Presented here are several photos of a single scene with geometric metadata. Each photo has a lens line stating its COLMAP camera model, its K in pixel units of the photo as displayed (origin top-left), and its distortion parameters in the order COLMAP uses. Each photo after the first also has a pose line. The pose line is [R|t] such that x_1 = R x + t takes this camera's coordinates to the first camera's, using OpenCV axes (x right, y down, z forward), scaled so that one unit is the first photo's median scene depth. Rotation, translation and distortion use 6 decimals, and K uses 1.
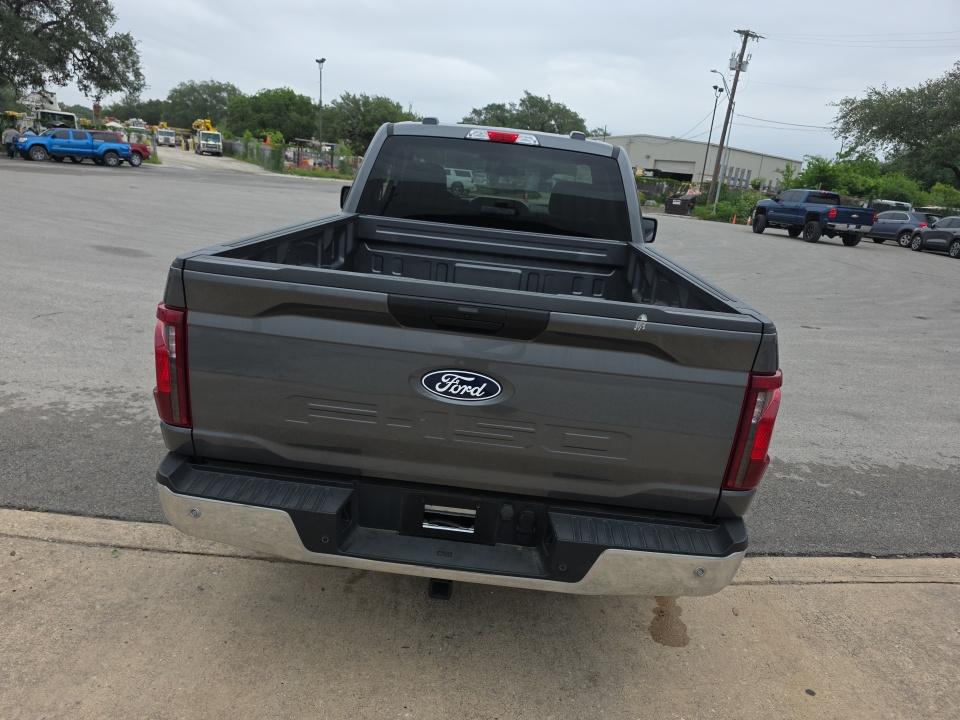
lens RADIAL K [[643.1, 0, 476.7], [0, 643.1, 363.1], [0, 0, 1]] dist [0.053890, -0.048419]
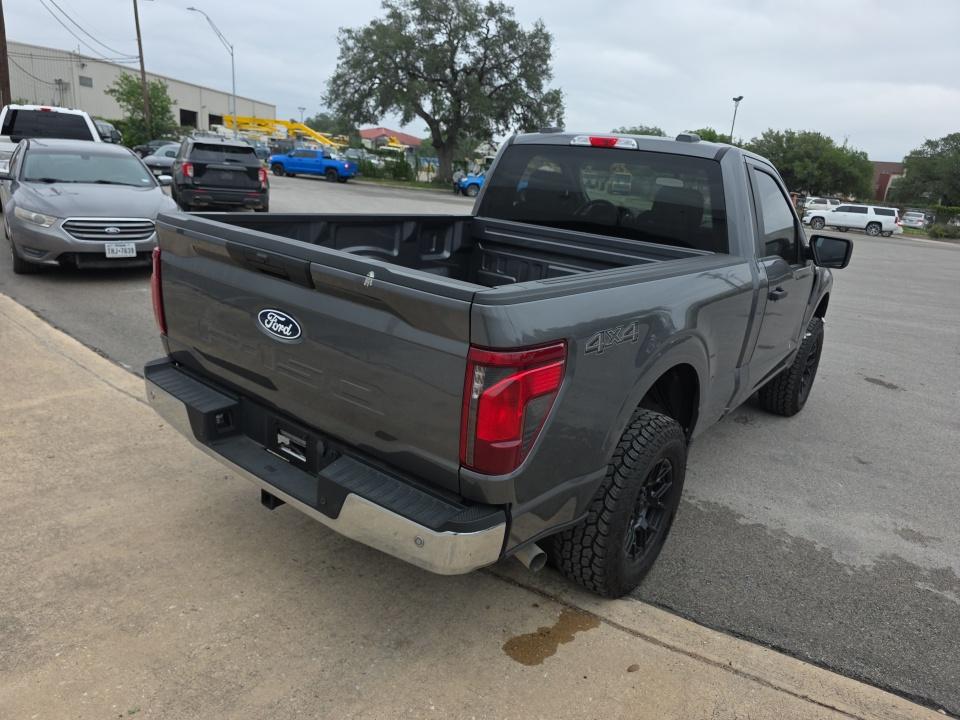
lens RADIAL K [[644.4, 0, 477.2], [0, 644.4, 357.4], [0, 0, 1]] dist [0.052479, -0.042888]
pose [[0.825703, 0.144845, -0.545192, 0.467147], [-0.180086, 0.983585, -0.011427, 0.021367], [0.534587, 0.107617, 0.838234, 0.098394]]
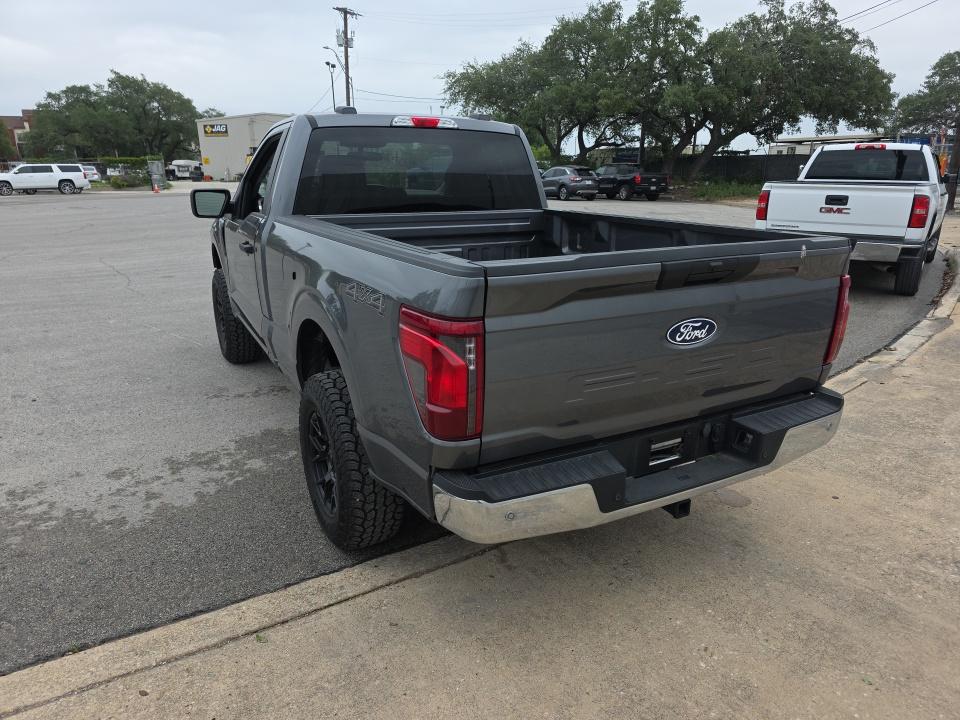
lens RADIAL K [[644.4, 0, 477.2], [0, 644.4, 357.4], [0, 0, 1]] dist [0.052479, -0.042888]
pose [[0.847536, -0.237808, 0.474478, -0.464012], [0.227048, 0.970521, 0.080861, -0.052070], [-0.479720, 0.039197, 0.876546, 0.073304]]
